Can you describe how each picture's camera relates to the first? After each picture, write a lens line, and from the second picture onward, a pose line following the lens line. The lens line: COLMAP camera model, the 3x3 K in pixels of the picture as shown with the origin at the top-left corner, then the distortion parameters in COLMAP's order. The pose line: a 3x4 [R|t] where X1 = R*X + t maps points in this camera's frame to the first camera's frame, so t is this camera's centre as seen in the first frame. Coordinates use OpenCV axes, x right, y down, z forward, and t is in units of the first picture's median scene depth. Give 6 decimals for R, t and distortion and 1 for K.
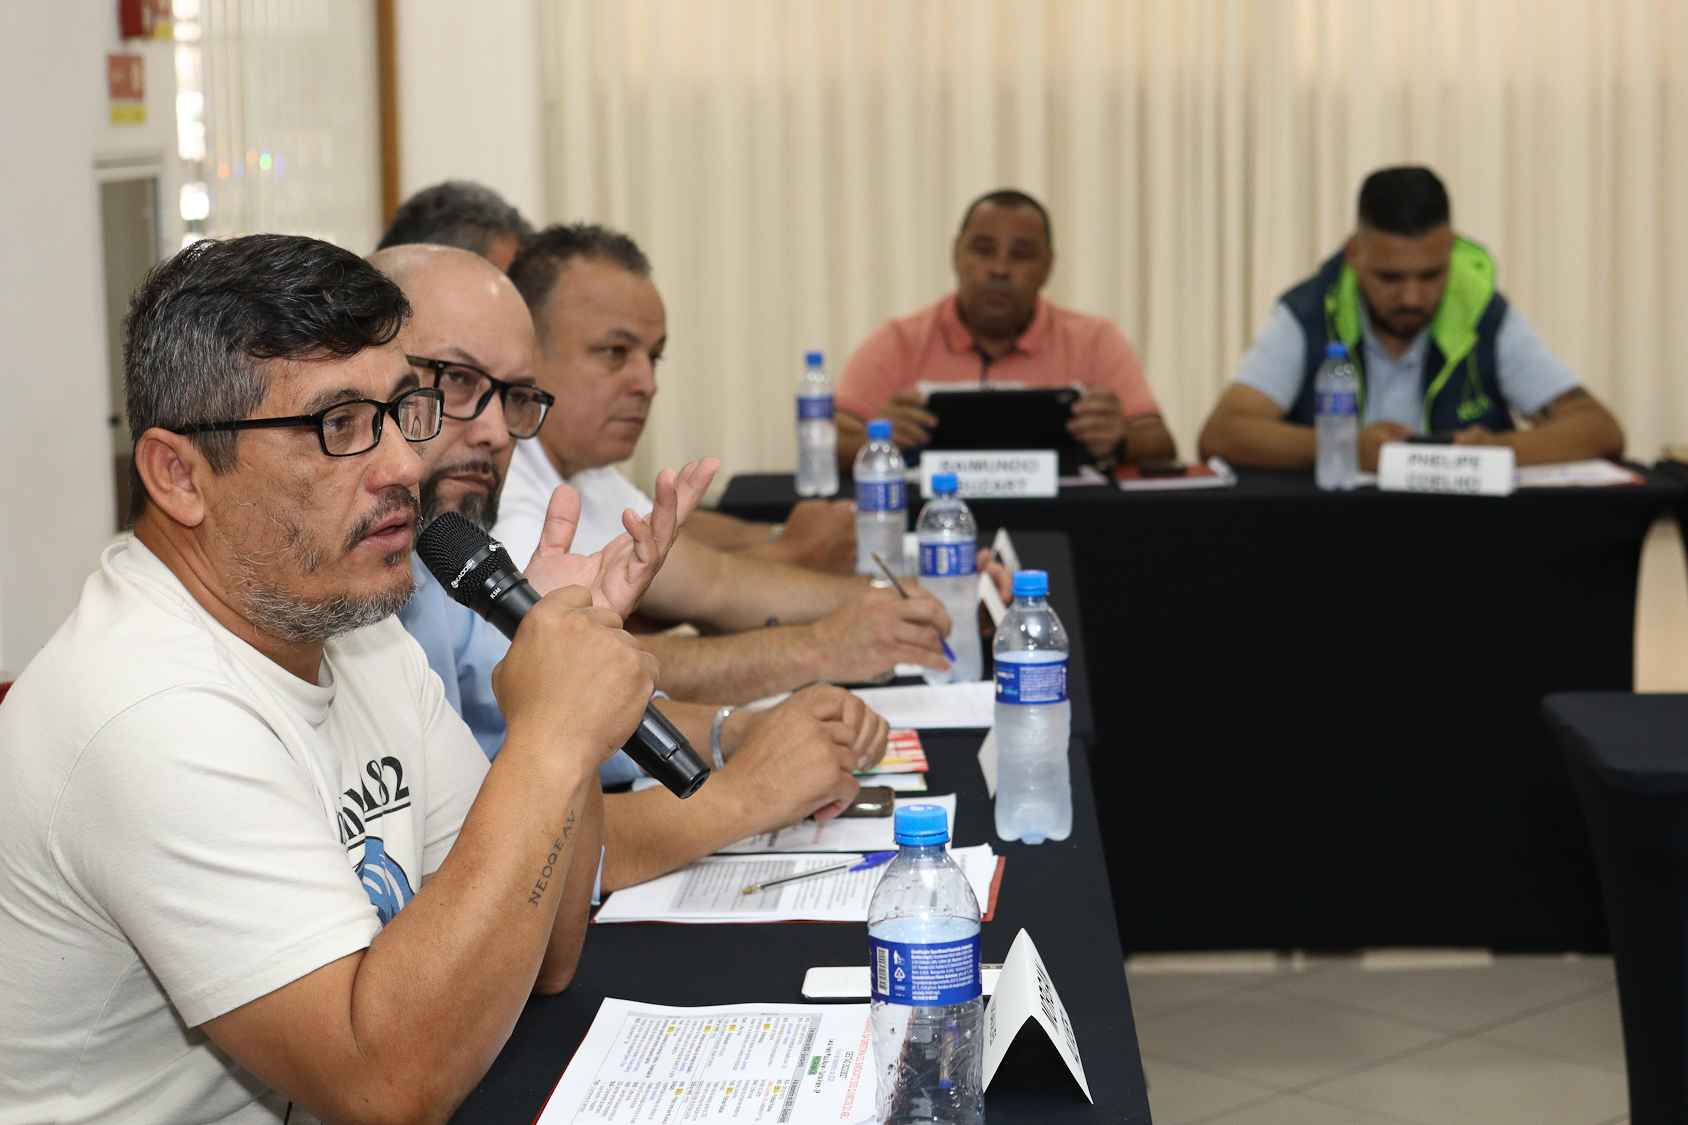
lens RADIAL K [[3438.0, 0, 844.0], [0, 3438.0, 562.5], [0, 0, 1]] dist [0.005739, 0.057601]
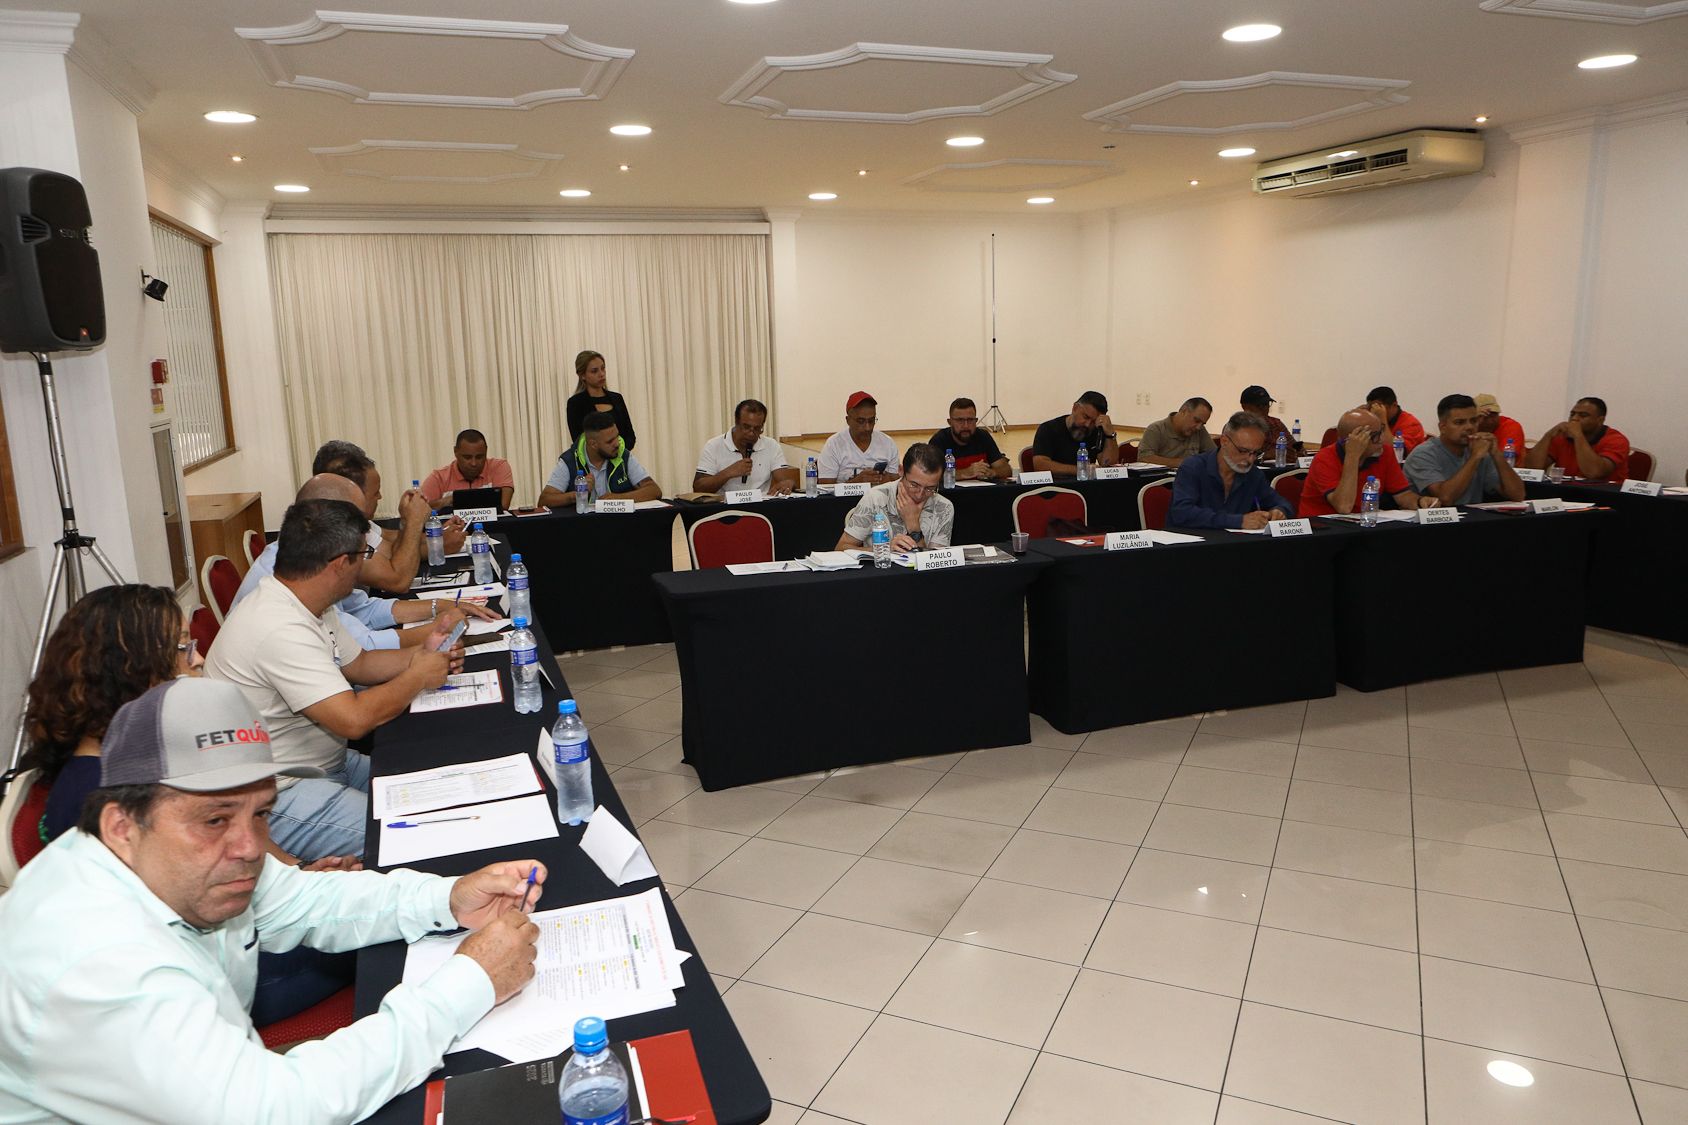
lens RADIAL K [[1174.5, 0, 844.0], [0, 1174.5, 562.5], [0, 0, 1]] dist [0.002446, 0.000850]
pose [[0.927426, -0.074290, 0.366554, -0.045253], [0.058860, 0.996852, 0.053110, -0.019115], [-0.369345, -0.027680, 0.928880, -0.168104]]
